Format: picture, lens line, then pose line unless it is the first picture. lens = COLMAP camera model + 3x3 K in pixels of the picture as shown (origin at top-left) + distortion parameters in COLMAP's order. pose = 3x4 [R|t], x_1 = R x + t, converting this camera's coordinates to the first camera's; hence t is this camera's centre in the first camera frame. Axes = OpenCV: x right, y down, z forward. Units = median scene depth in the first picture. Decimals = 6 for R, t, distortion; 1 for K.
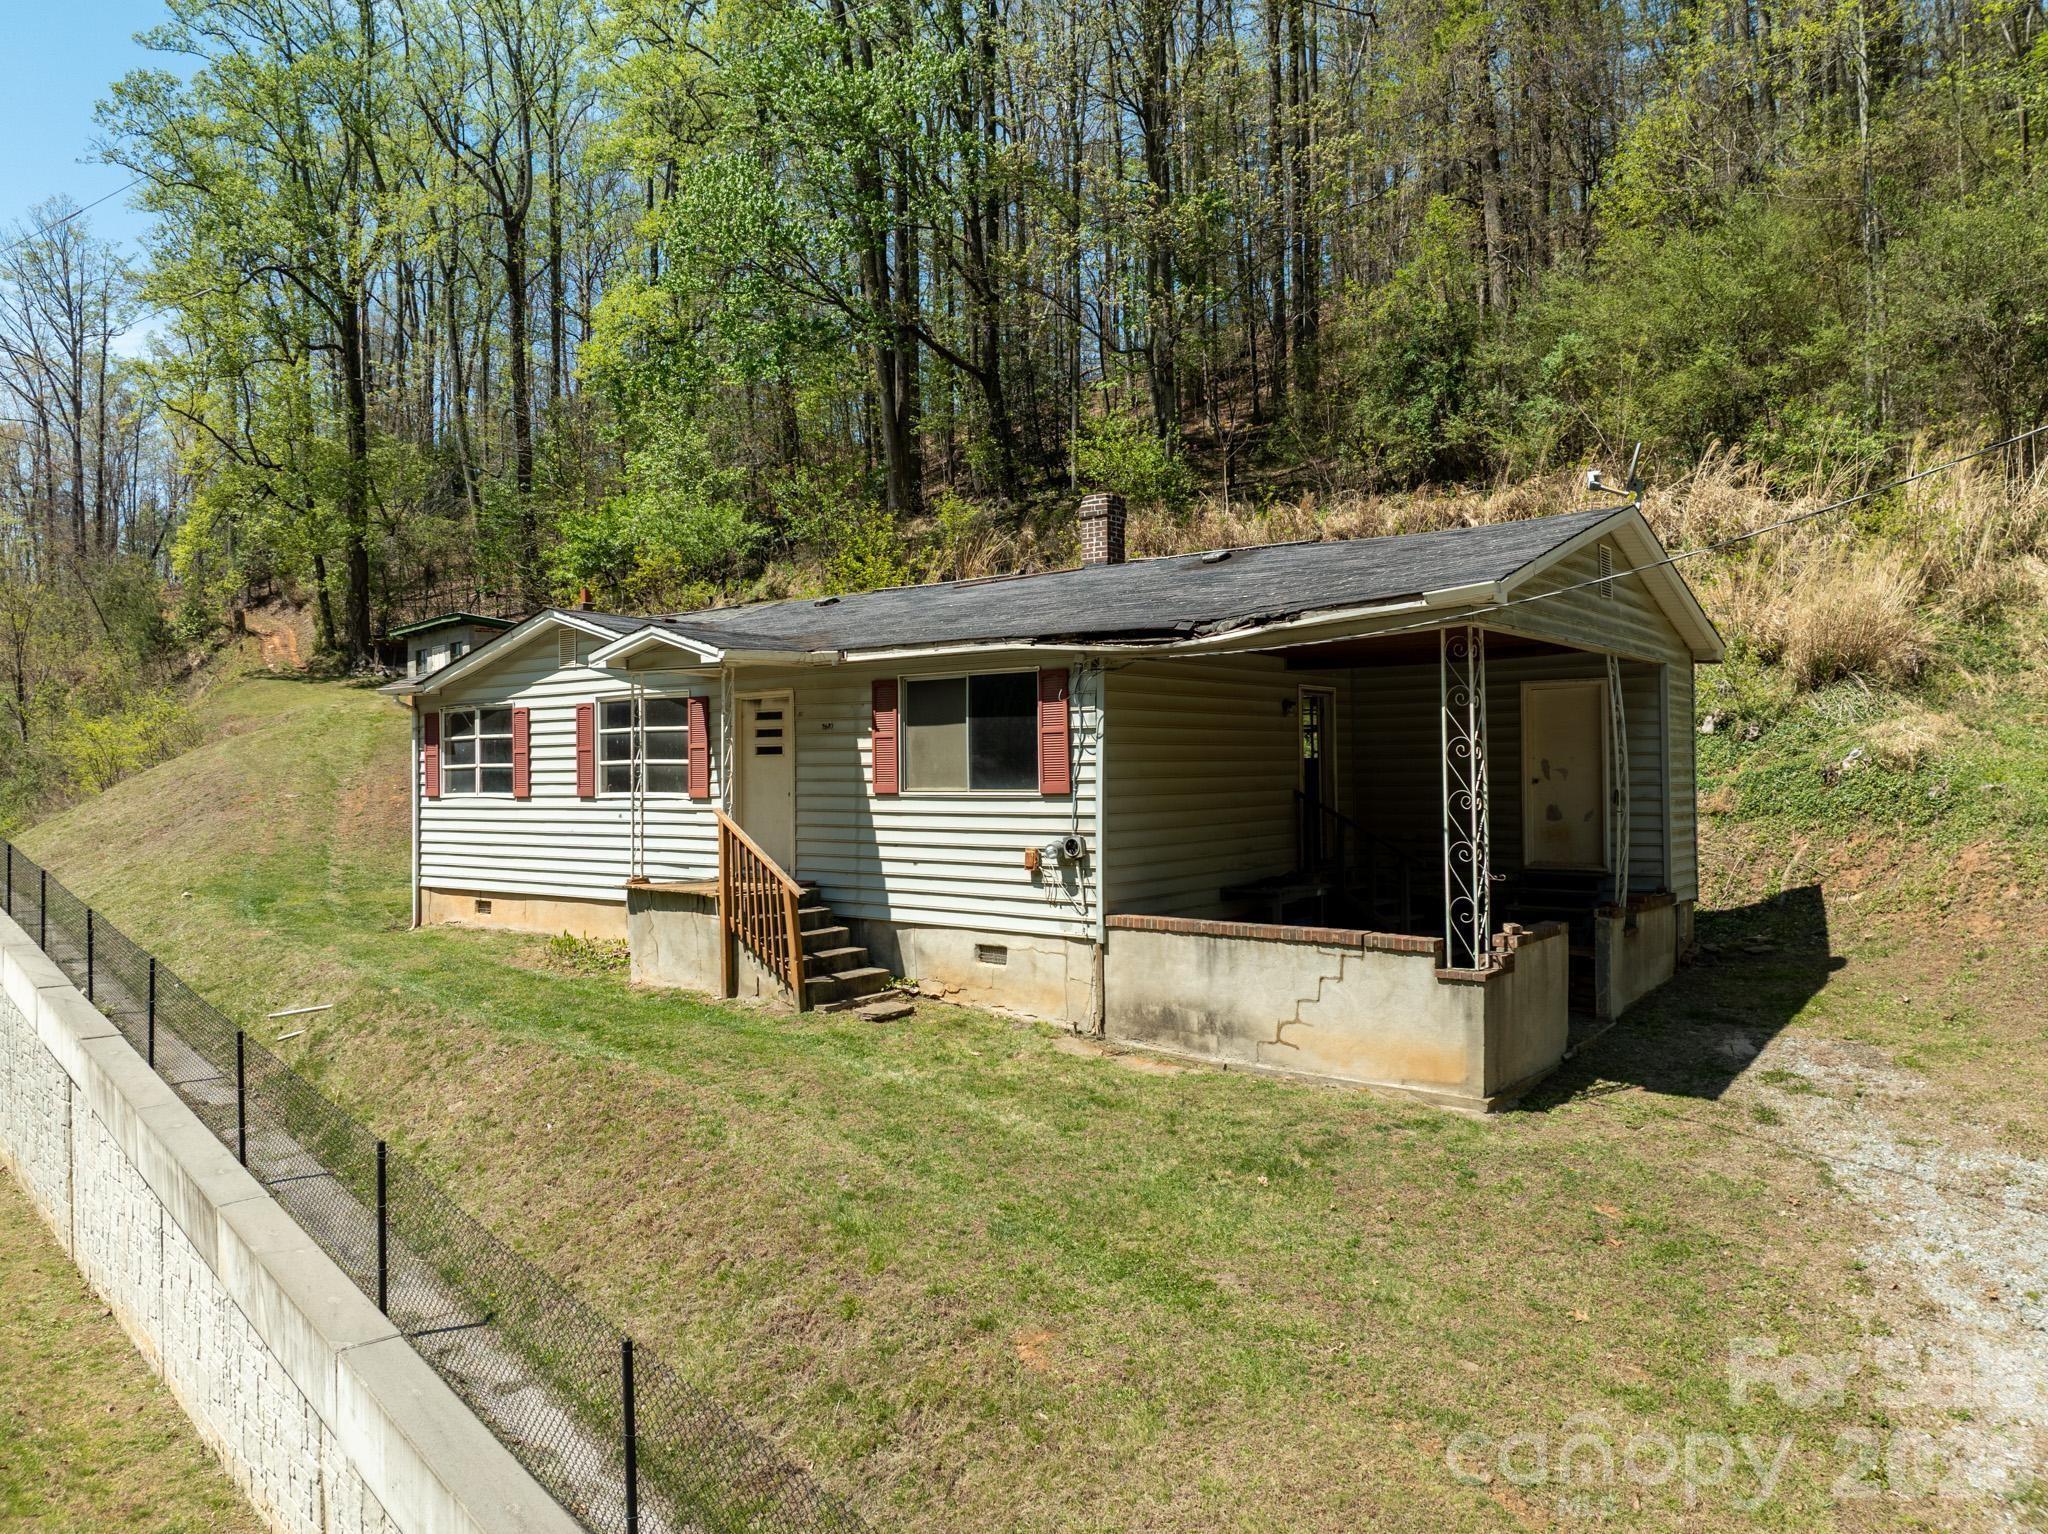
lens RADIAL K [[1457.2, 0, 1028.6], [0, 1457.2, 730.3], [0, 0, 1]] dist [-0.031987, -0.004385]
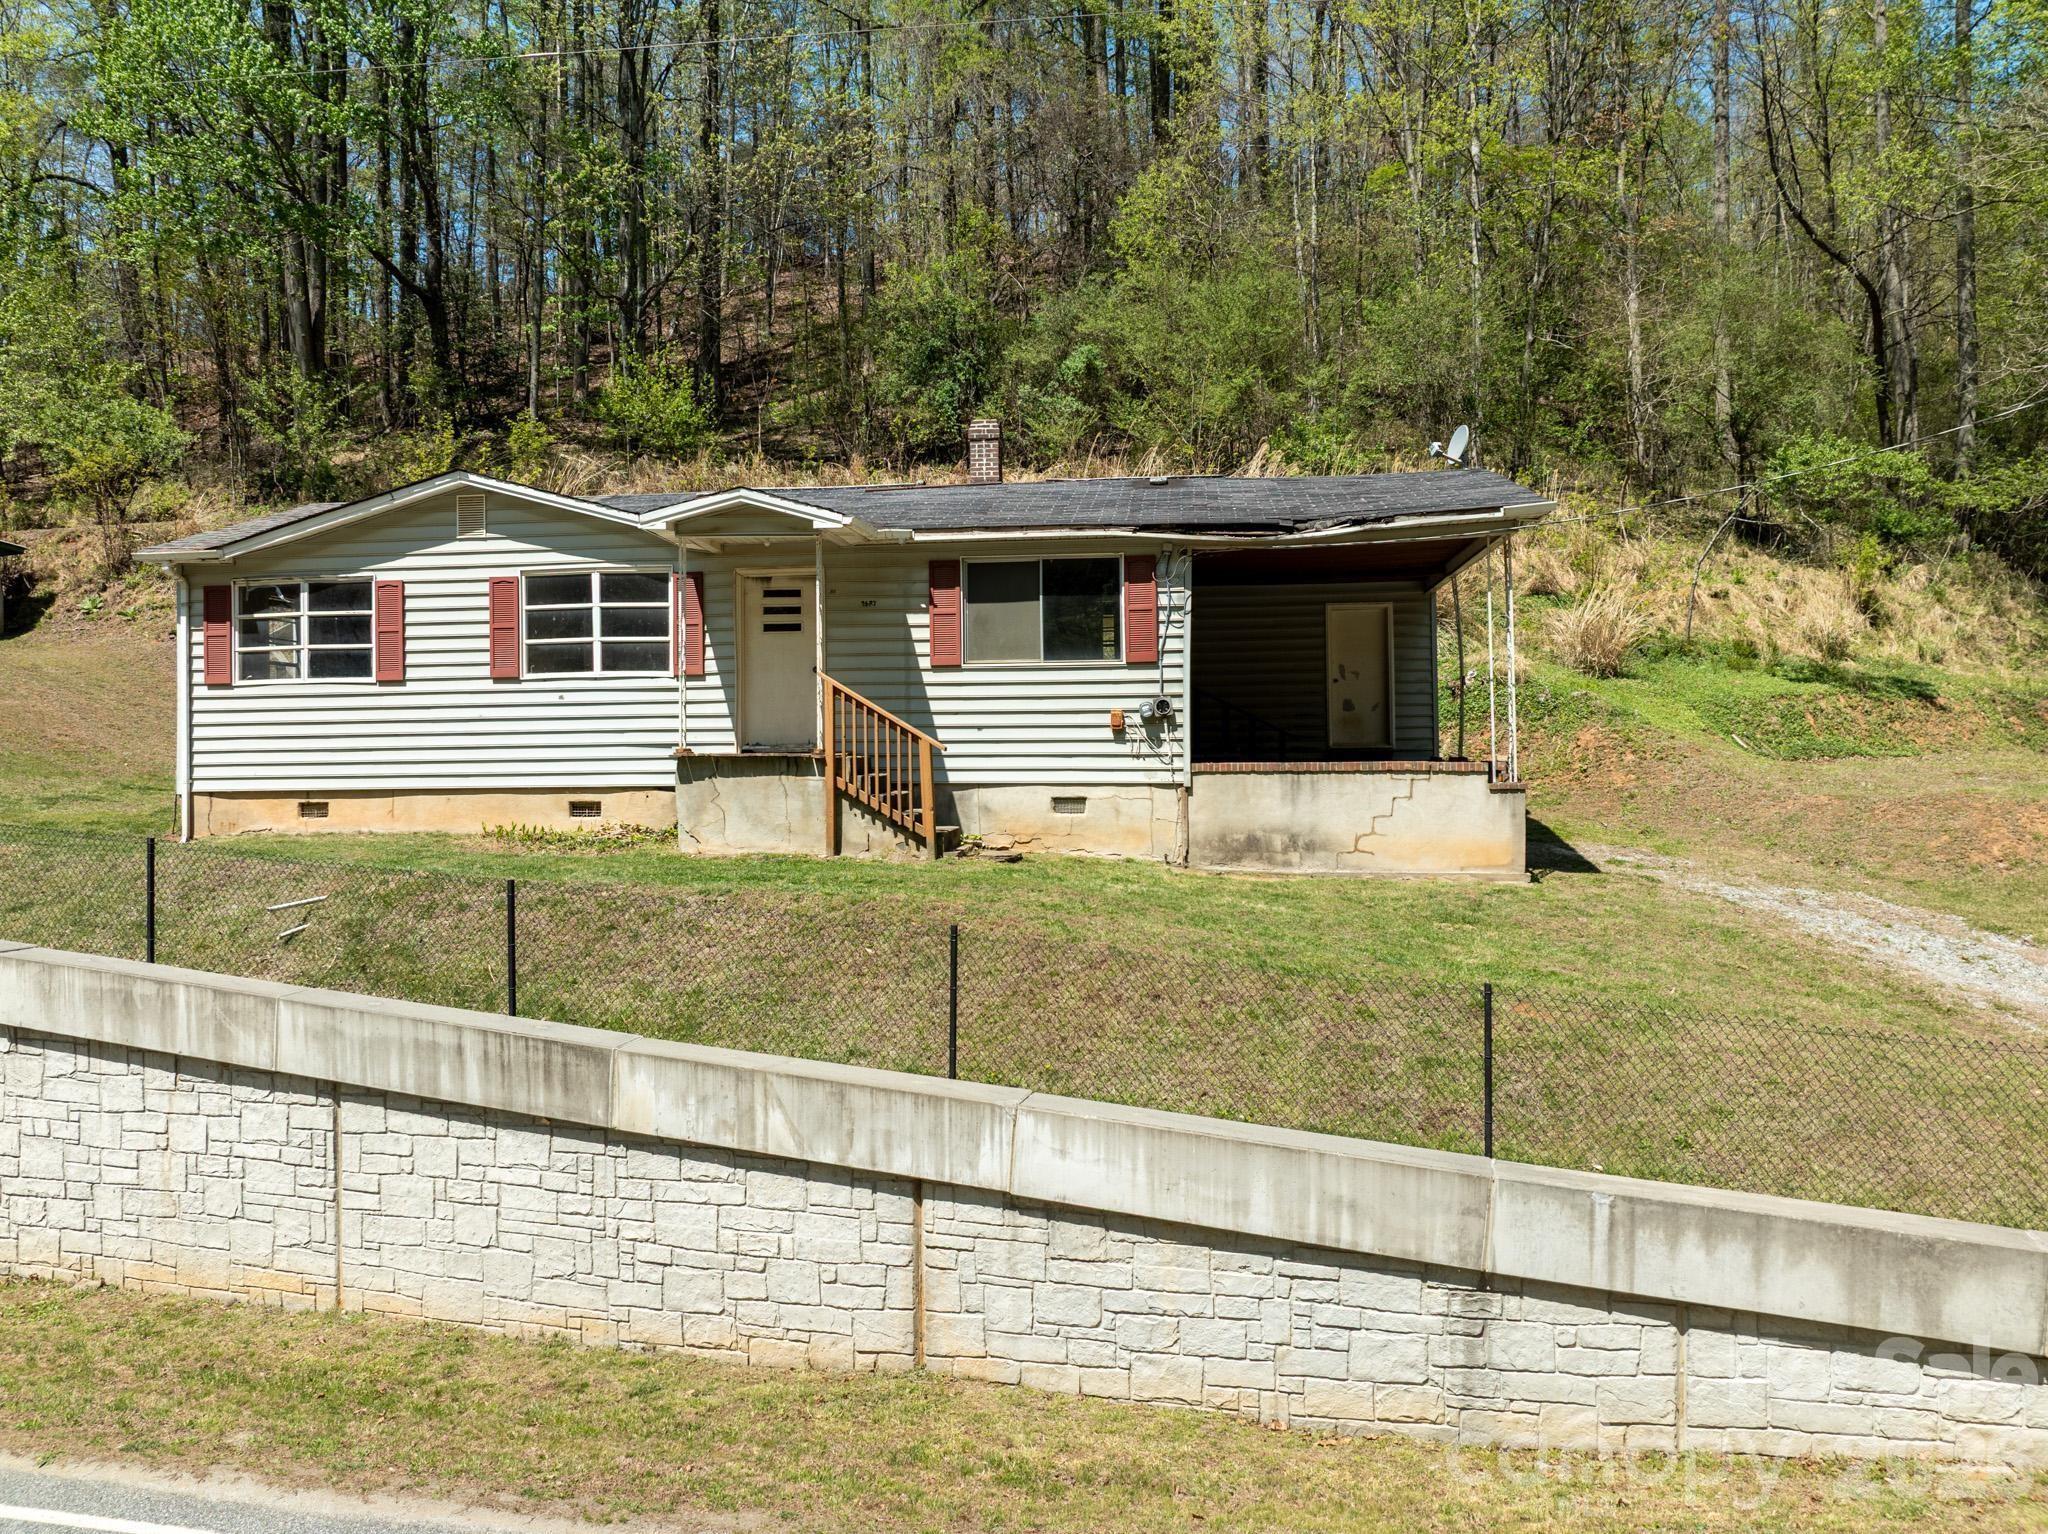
lens RADIAL K [[1457.2, 0, 1028.6], [0, 1457.2, 730.3], [0, 0, 1]] dist [-0.031987, -0.004385]
pose [[0.847641, 0.011896, 0.530437, -0.613504], [-0.012175, 0.999921, -0.002969, 0.093158], [-0.530431, -0.003941, 0.847719, 0.051904]]
